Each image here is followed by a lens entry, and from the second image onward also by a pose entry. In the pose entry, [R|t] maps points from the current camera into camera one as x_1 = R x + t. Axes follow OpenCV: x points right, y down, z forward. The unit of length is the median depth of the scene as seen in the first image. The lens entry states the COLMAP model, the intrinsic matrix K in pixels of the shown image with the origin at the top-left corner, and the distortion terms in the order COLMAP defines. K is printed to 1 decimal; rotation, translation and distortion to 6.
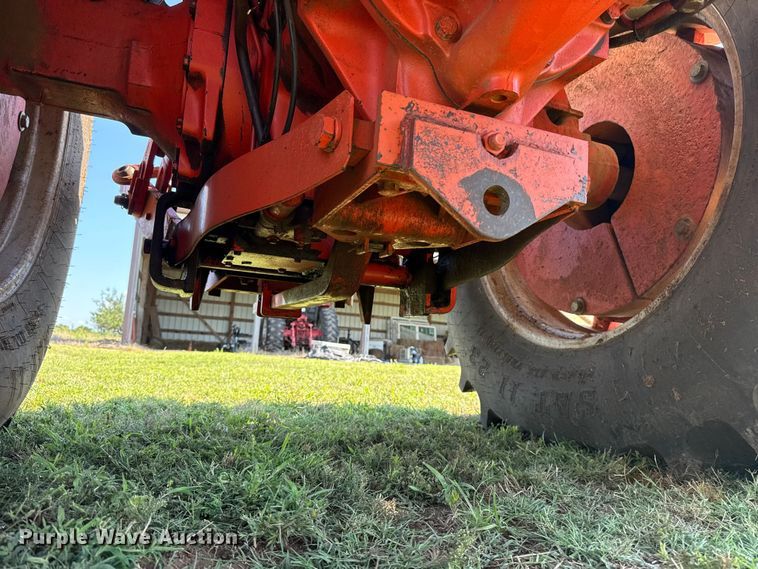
lens RADIAL K [[564.1, 0, 368.3], [0, 564.1, 288.4], [0, 0, 1]] dist [0.121709, -0.209742]
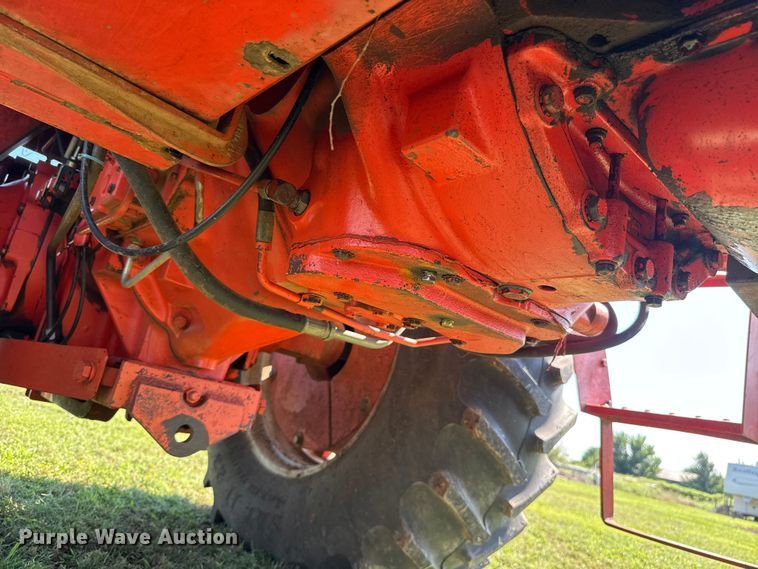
lens RADIAL K [[564.1, 0, 368.3], [0, 564.1, 288.4], [0, 0, 1]] dist [0.121709, -0.209742]
pose [[0.930580, 0.215957, 0.295607, 0.092657], [-0.191771, 0.975383, -0.108870, -0.325096], [-0.311841, 0.044624, 0.949086, -0.511604]]
